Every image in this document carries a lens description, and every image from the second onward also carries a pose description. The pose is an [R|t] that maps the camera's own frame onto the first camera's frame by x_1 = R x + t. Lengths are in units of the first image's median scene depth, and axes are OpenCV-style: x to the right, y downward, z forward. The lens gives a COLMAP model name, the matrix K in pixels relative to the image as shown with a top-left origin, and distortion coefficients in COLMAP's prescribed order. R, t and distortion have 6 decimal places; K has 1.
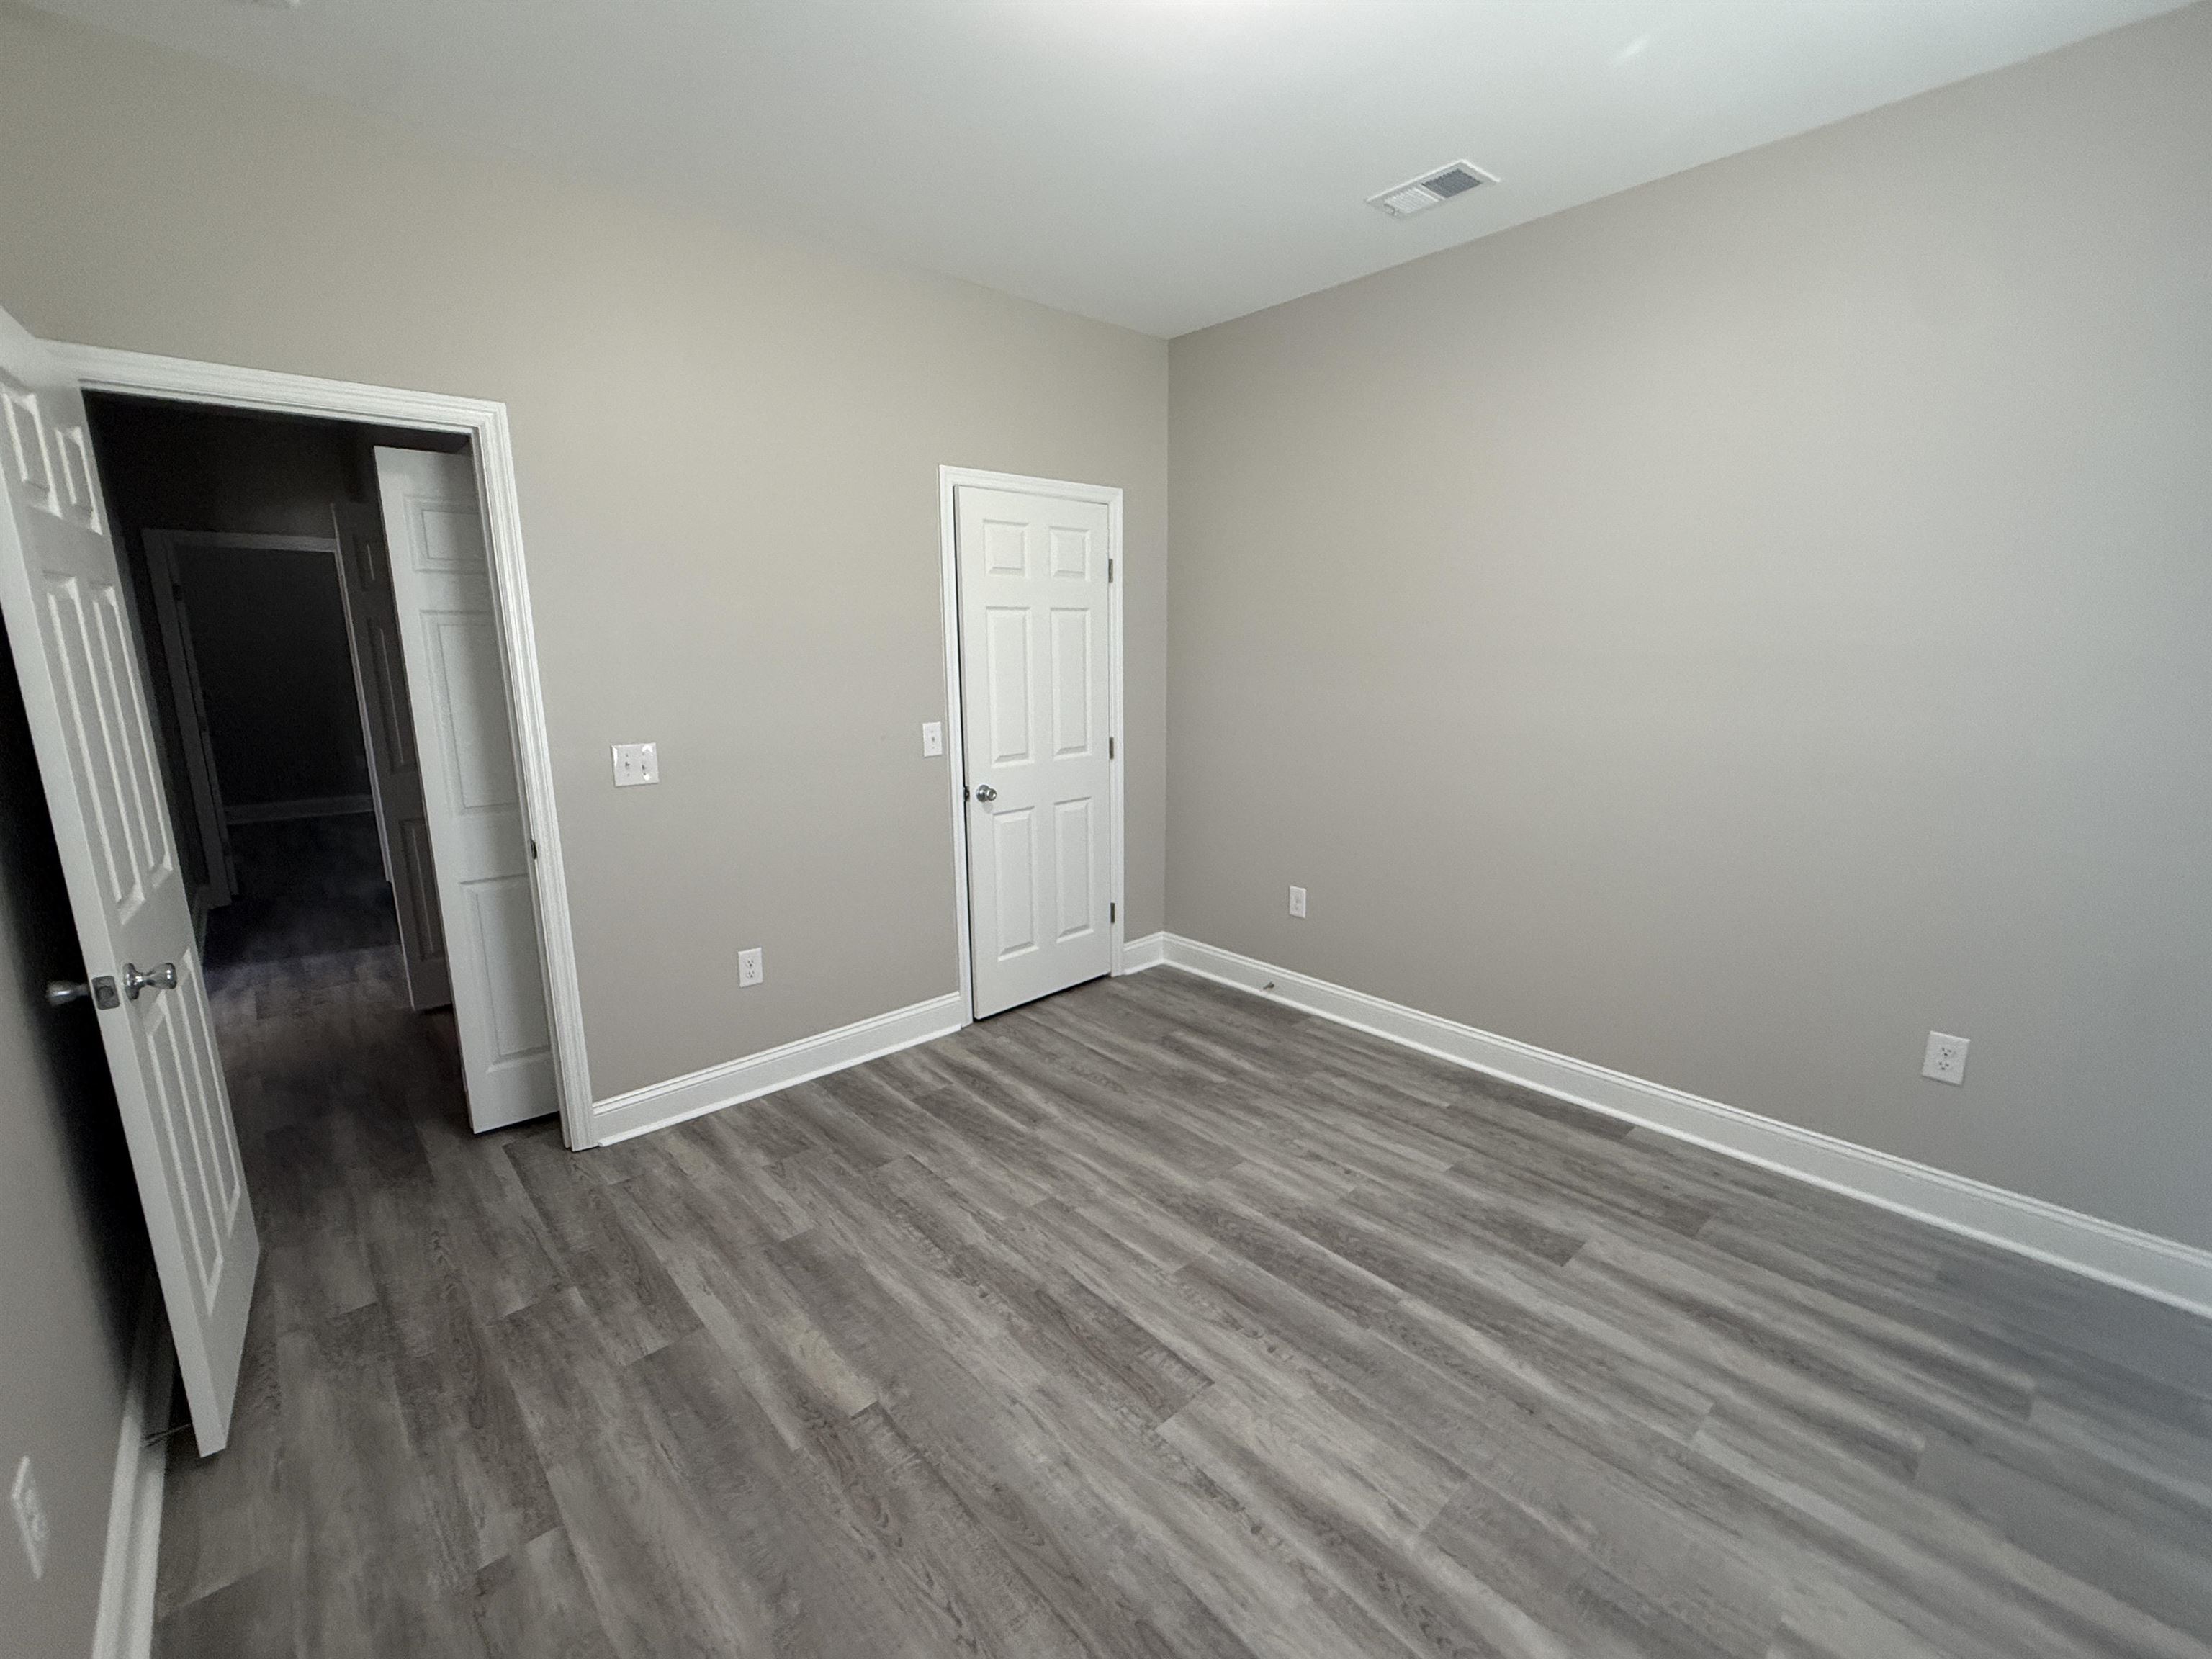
lens RADIAL K [[940.0, 0, 1106.0], [0, 940.0, 829.5], [0, 0, 1]] dist [0.000381, 0.000177]
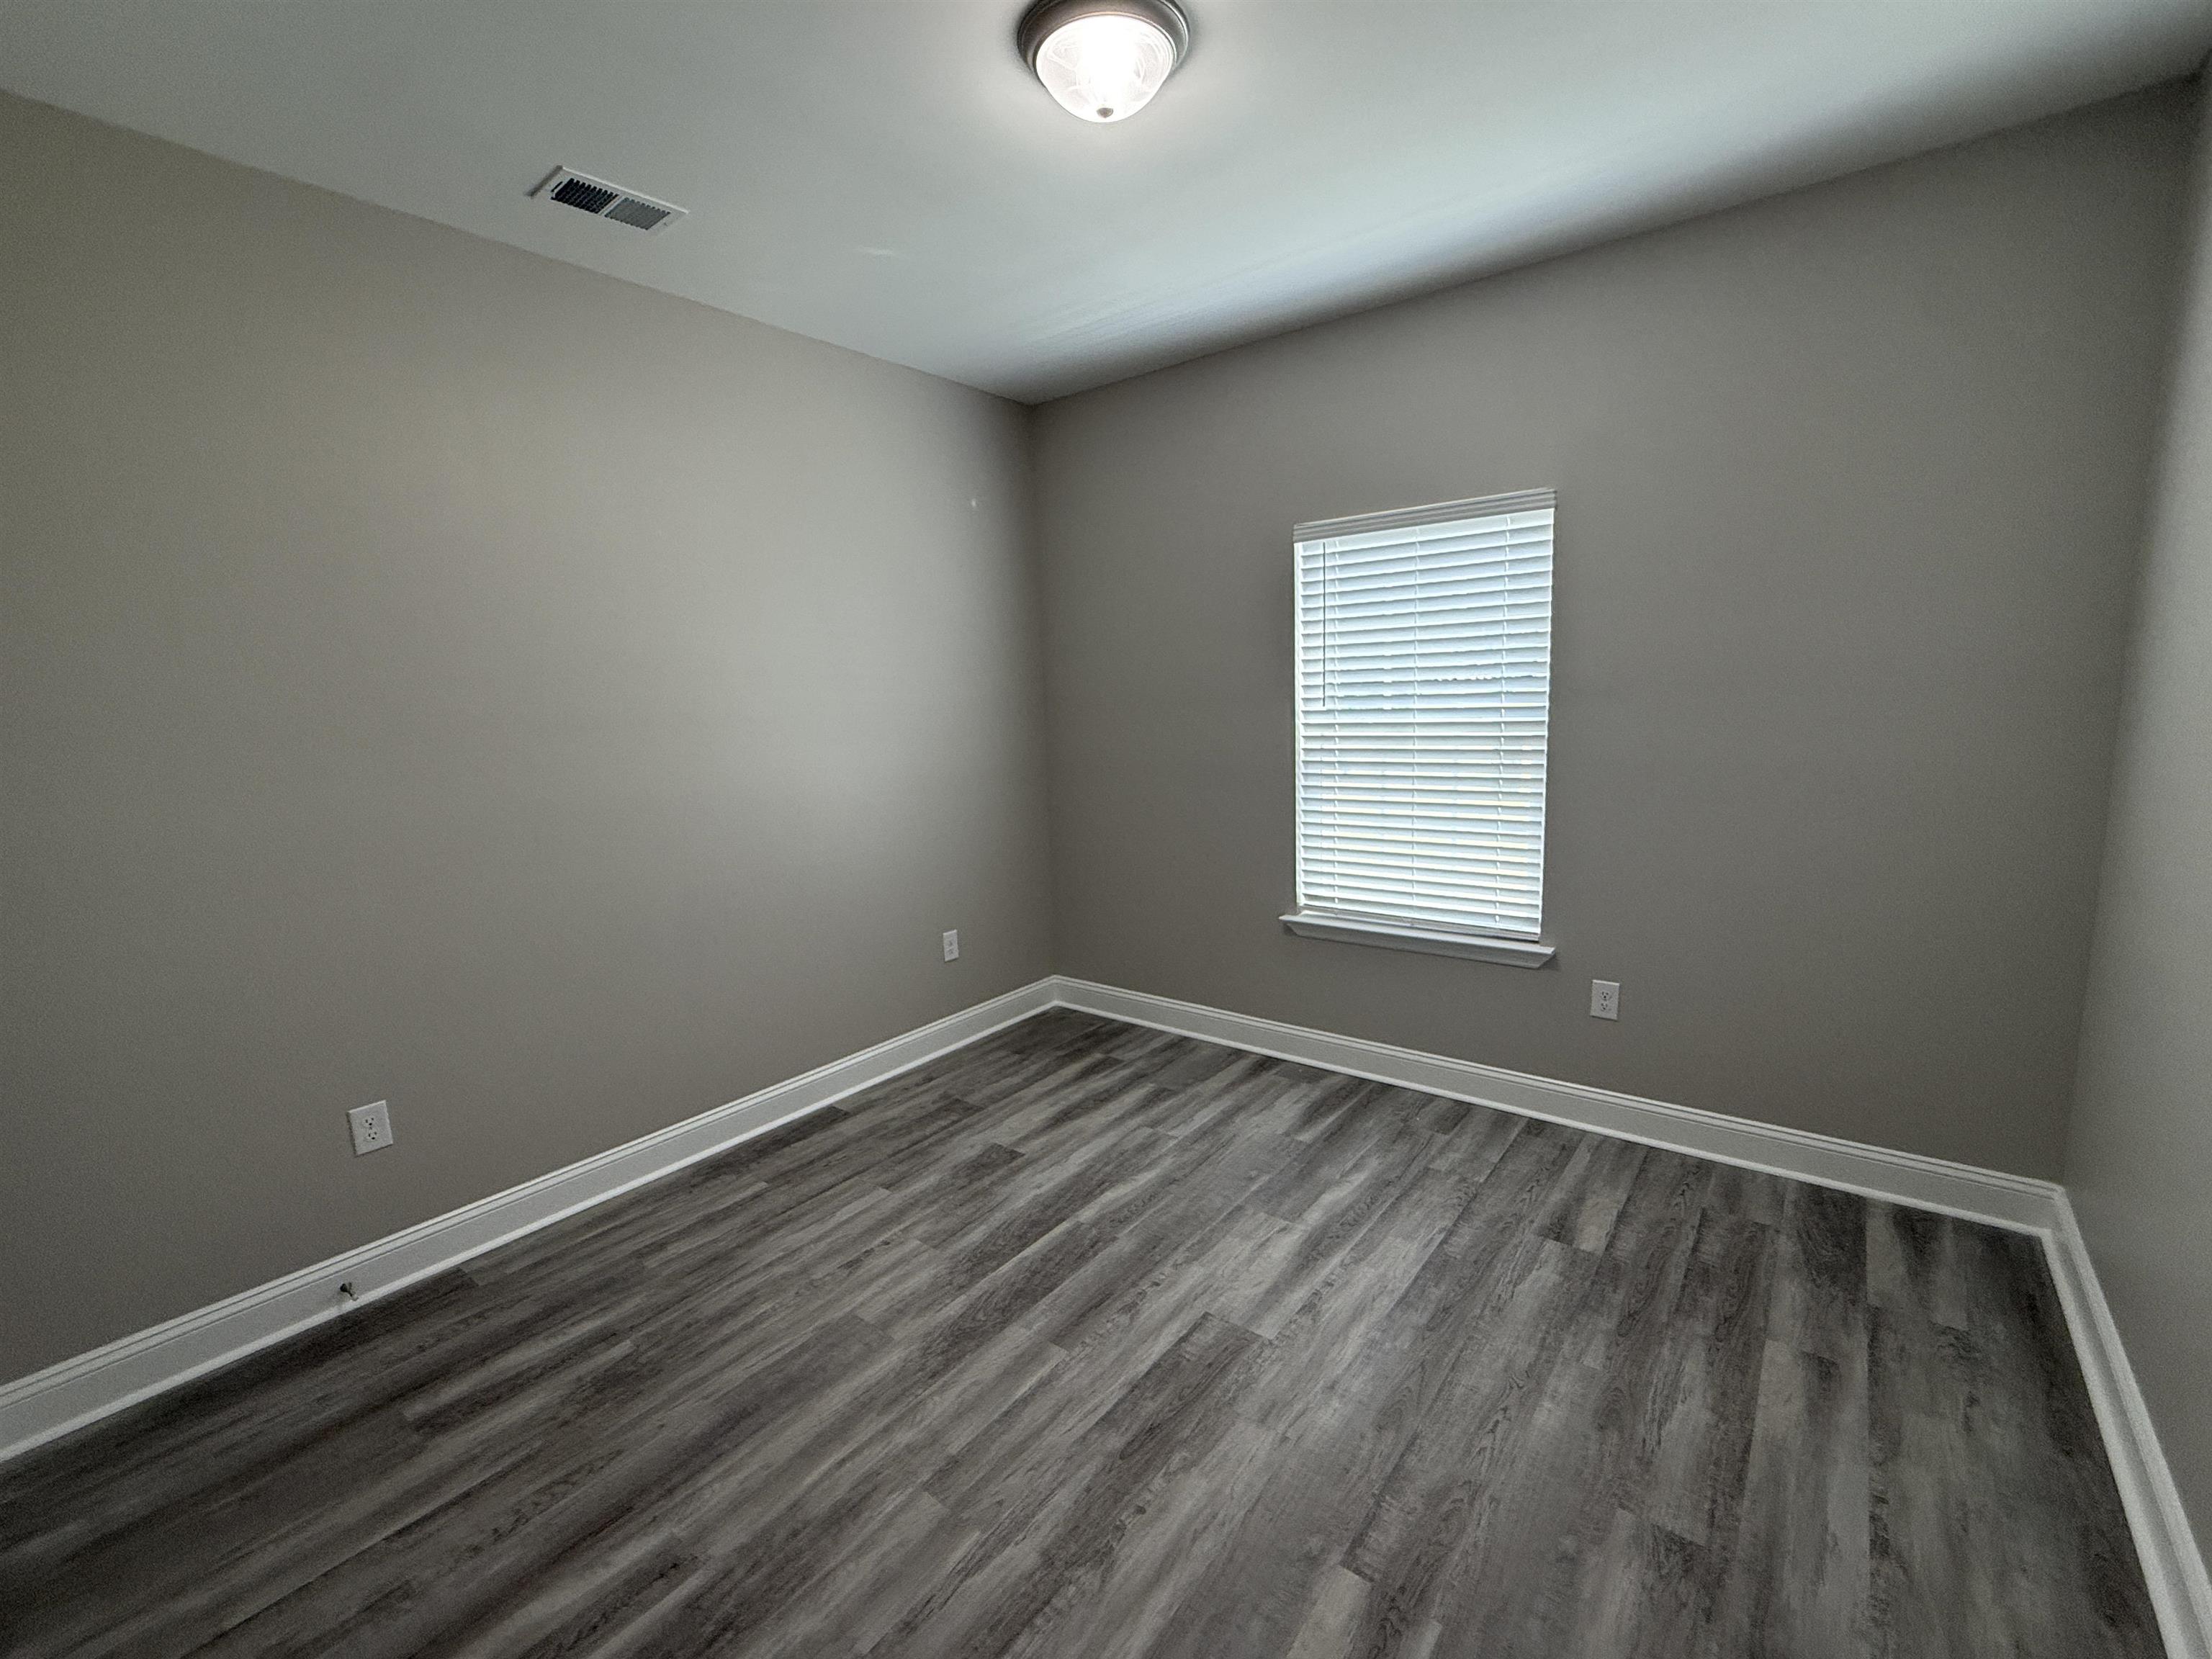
lens RADIAL K [[940.0, 0, 1106.0], [0, 940.0, 829.5], [0, 0, 1]] dist [0.000381, 0.000177]
pose [[-0.164308, -0.135879, 0.977006, -0.809737], [0.228123, 0.958381, 0.171653, -0.190990], [-0.959668, 0.251081, -0.126472, 0.974753]]
